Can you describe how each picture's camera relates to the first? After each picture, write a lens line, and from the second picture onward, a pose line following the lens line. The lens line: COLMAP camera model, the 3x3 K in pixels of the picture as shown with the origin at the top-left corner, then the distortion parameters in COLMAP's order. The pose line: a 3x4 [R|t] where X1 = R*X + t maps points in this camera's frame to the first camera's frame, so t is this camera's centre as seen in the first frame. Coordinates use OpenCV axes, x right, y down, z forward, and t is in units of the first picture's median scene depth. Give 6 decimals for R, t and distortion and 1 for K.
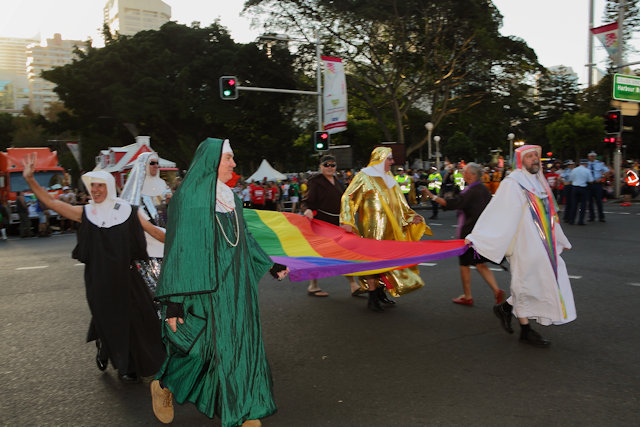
lens RADIAL K [[543.5, 0, 321.4], [0, 543.5, 212.7], [0, 0, 1]] dist [0.013714, 0.008258]
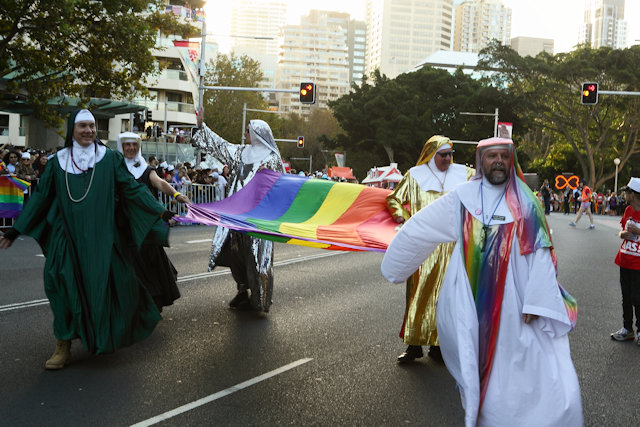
lens RADIAL K [[885.7, 0, 320.2], [0, 885.7, 213.6], [0, 0, 1]] dist [0.014048, 0.000000]
pose [[0.918475, 0.084617, -0.386322, 0.333647], [-0.102769, 0.994351, -0.026539, 0.073120], [0.381894, 0.064077, 0.921982, -1.001002]]
